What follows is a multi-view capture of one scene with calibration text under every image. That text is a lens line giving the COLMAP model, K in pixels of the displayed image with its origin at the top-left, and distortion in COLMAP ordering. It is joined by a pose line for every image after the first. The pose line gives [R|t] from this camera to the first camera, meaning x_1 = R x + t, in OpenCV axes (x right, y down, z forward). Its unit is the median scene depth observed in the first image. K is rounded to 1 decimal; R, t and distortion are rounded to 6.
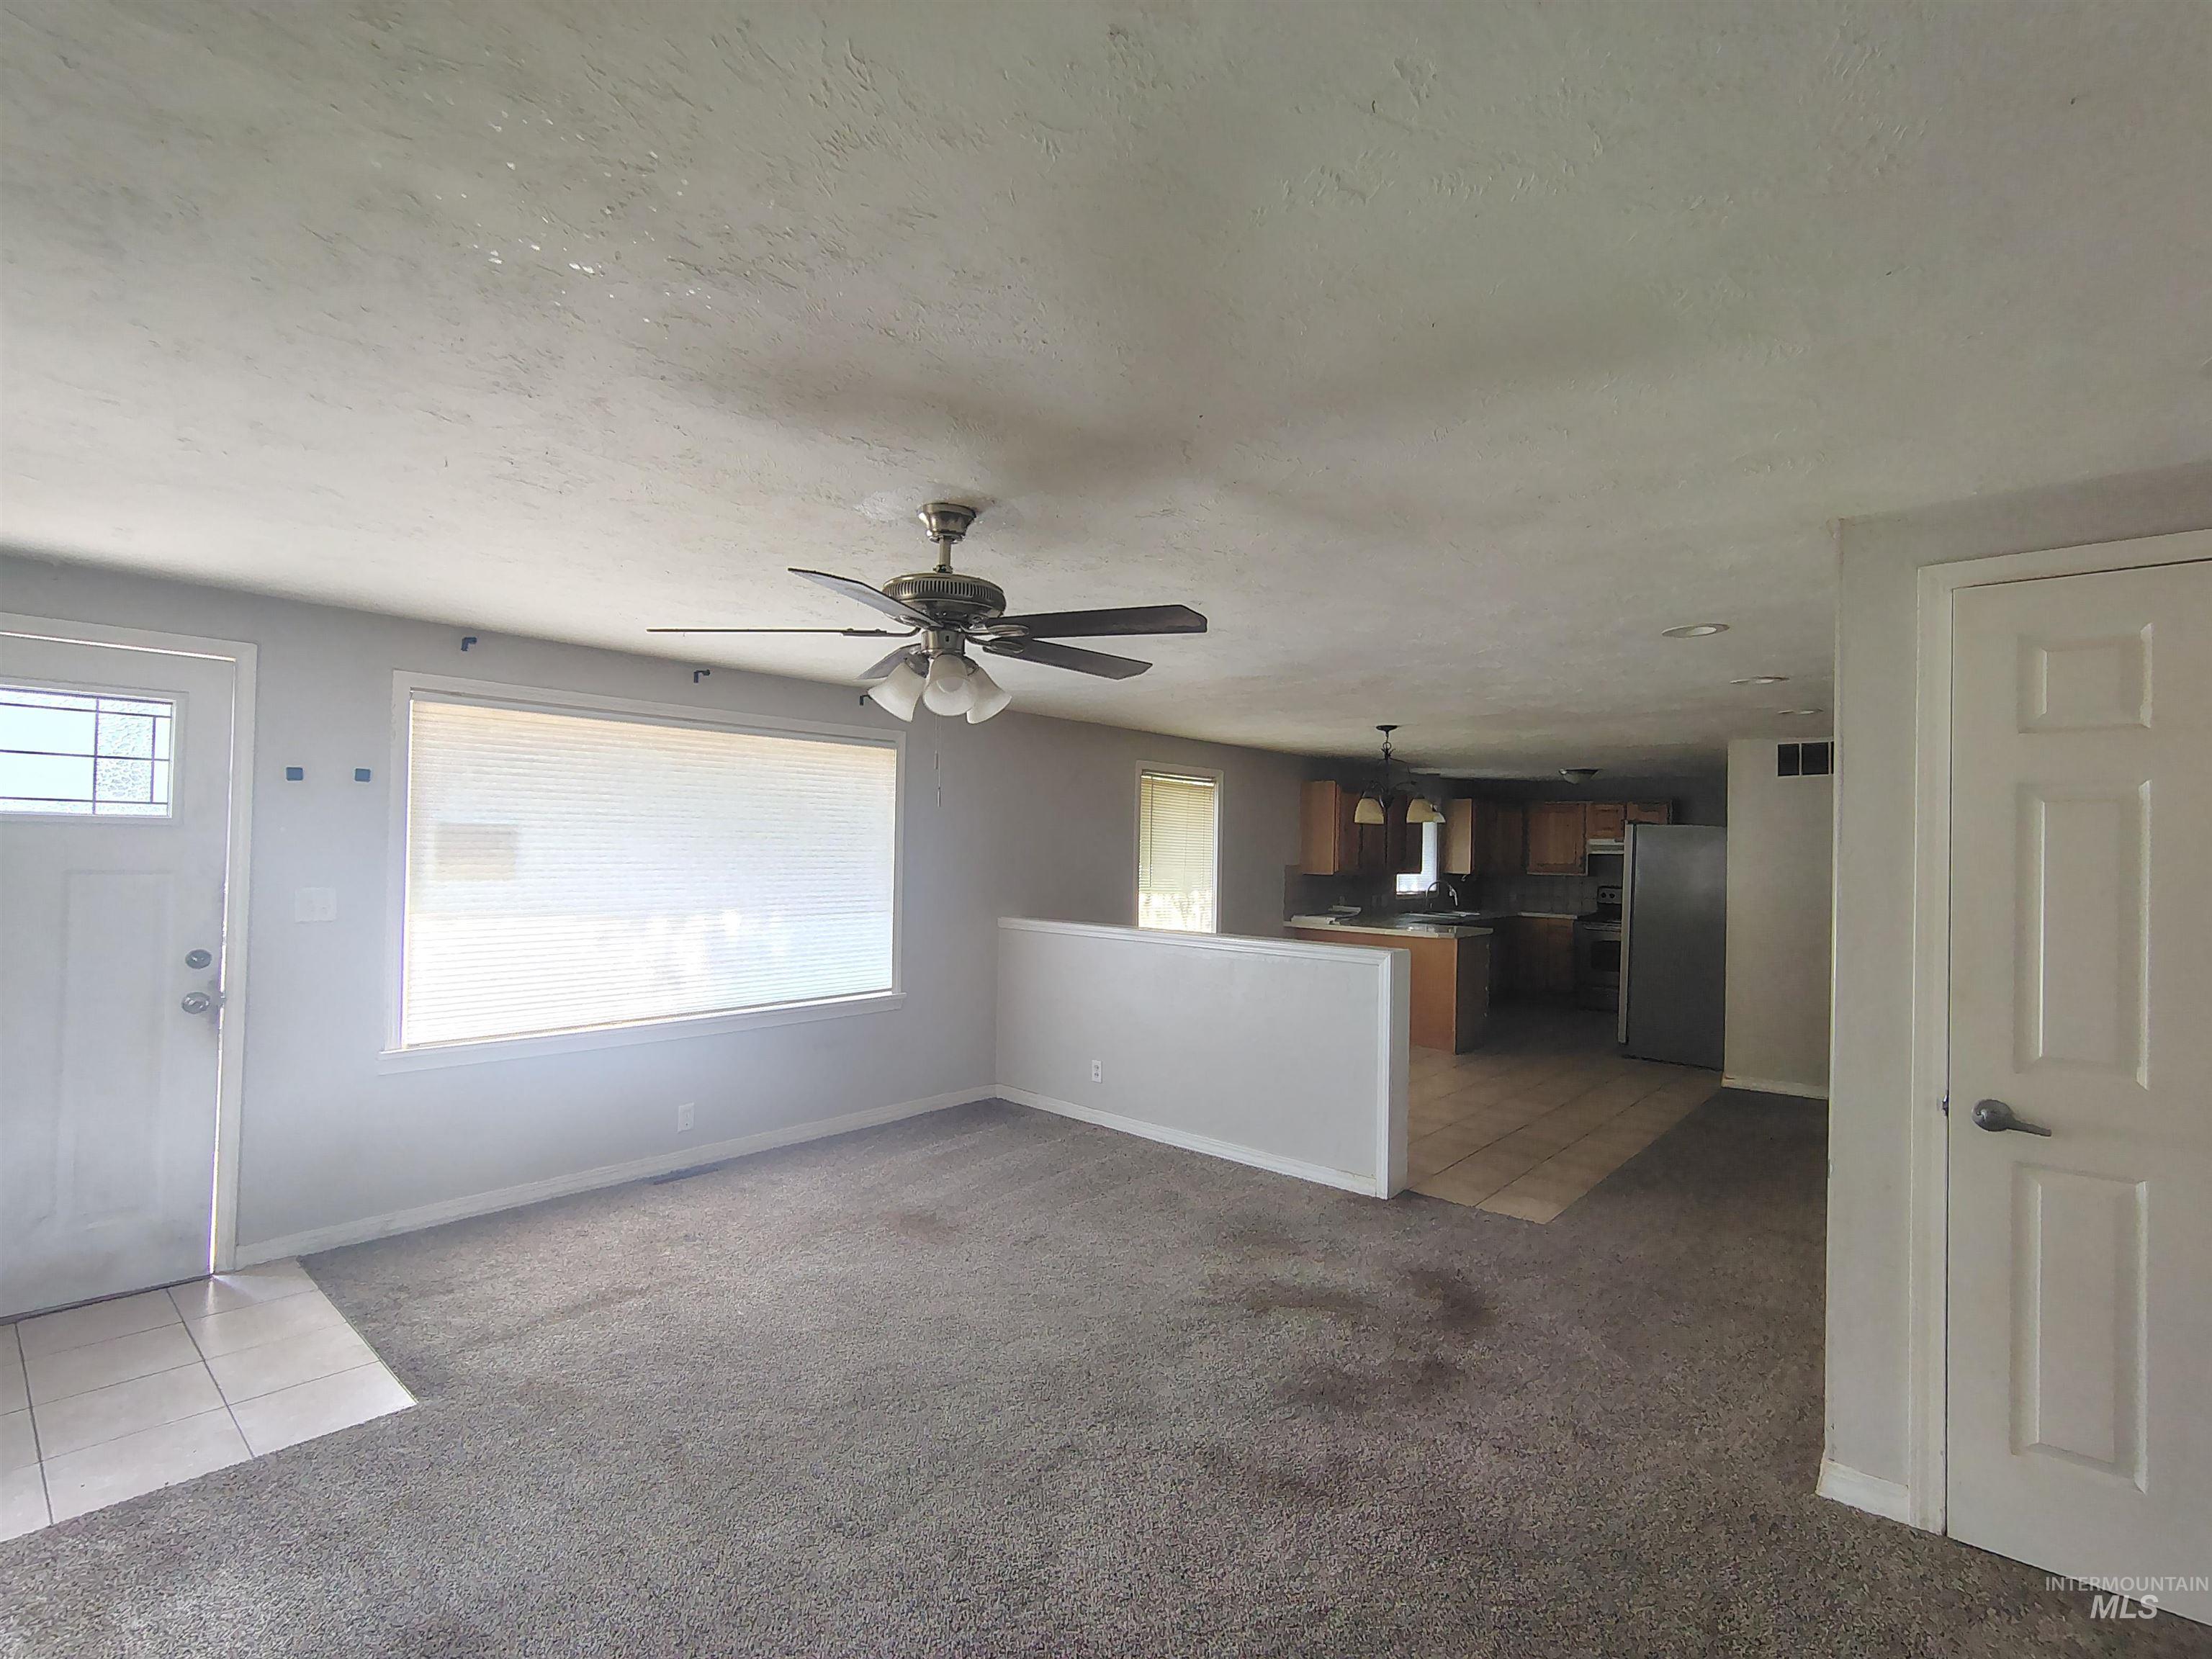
lens RADIAL K [[1033.4, 0, 1101.6], [0, 1033.4, 837.0], [0, 0, 1]] dist [-0.011301, 0.010564]
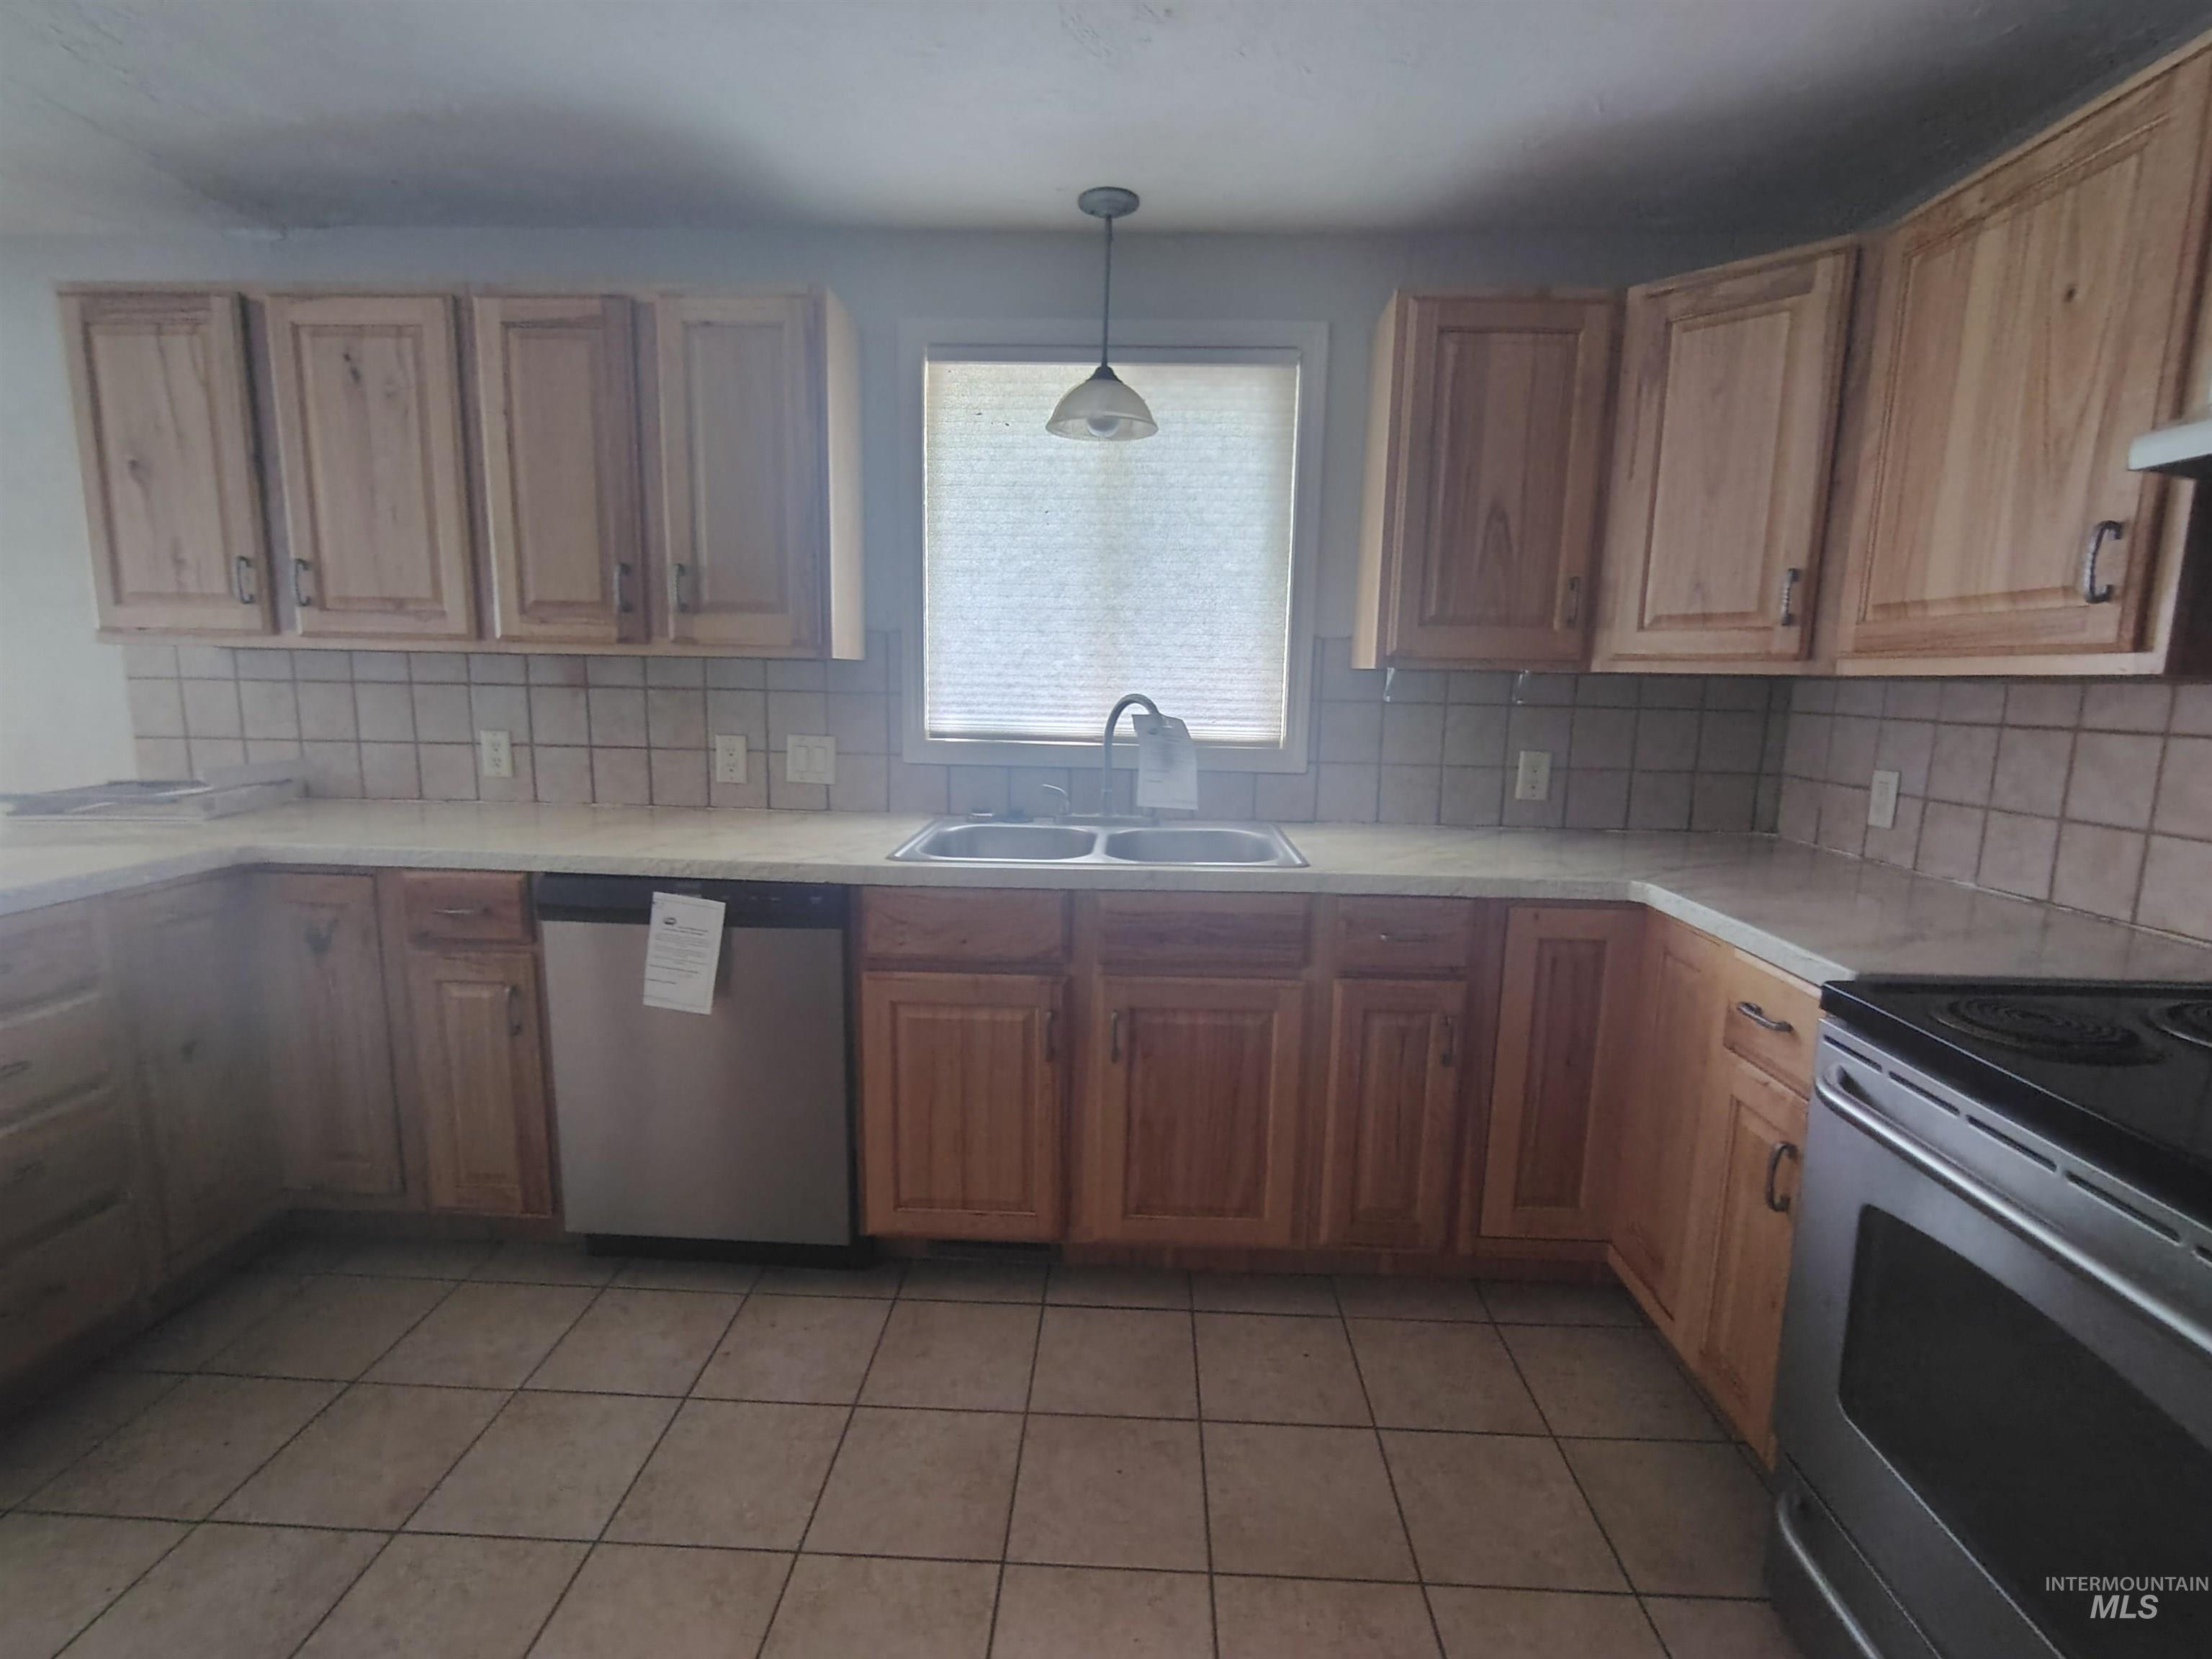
lens RADIAL K [[1018.2, 0, 1100.0], [0, 1018.2, 829.5], [0, 0, 1]] dist [0.002087, 0.000087]
pose [[0.626054, 0.107951, -0.772271, 1.238255], [0.007774, 0.989458, 0.144612, 0.095273], [0.779741, -0.096539, 0.618615, 2.096699]]
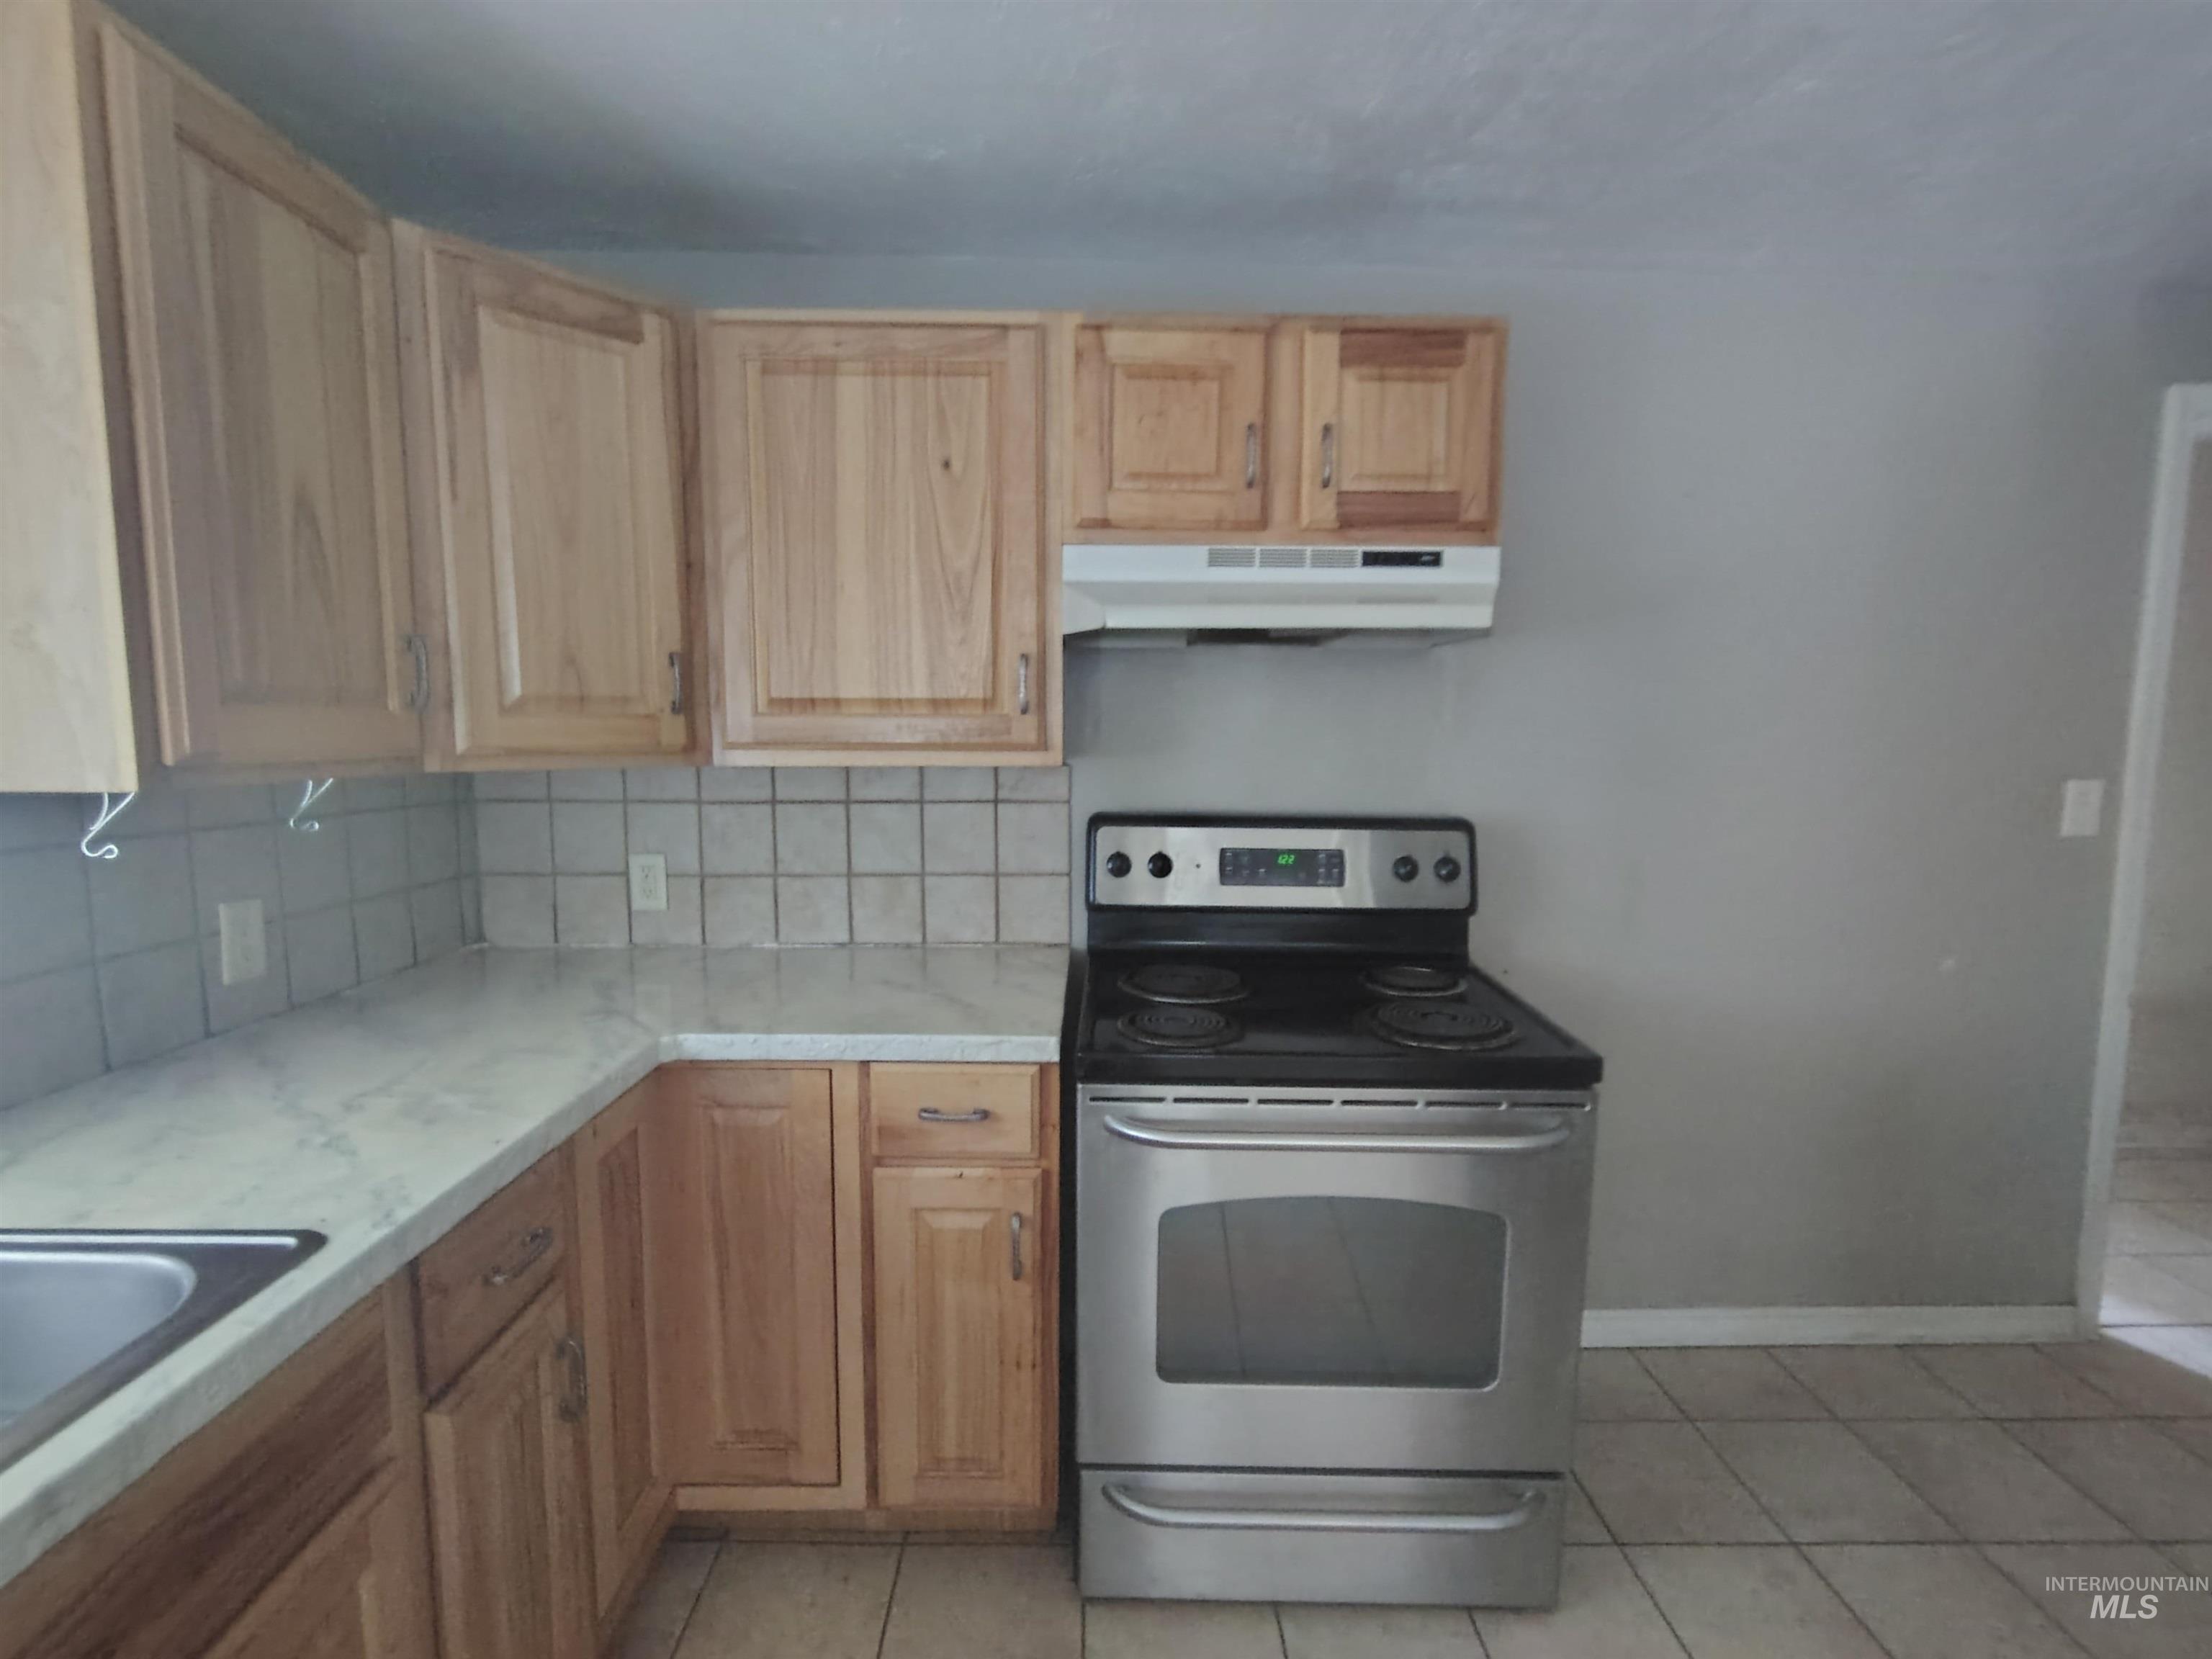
lens RADIAL K [[1023.5, 0, 1095.1], [0, 1023.5, 842.1], [0, 0, 1]] dist [-0.009421, 0.000325]
pose [[0.746737, -0.092070, 0.658717, 0.918083], [0.002064, 0.990689, 0.136131, 0.068753], [-0.665117, -0.100295, 0.739973, 2.203048]]
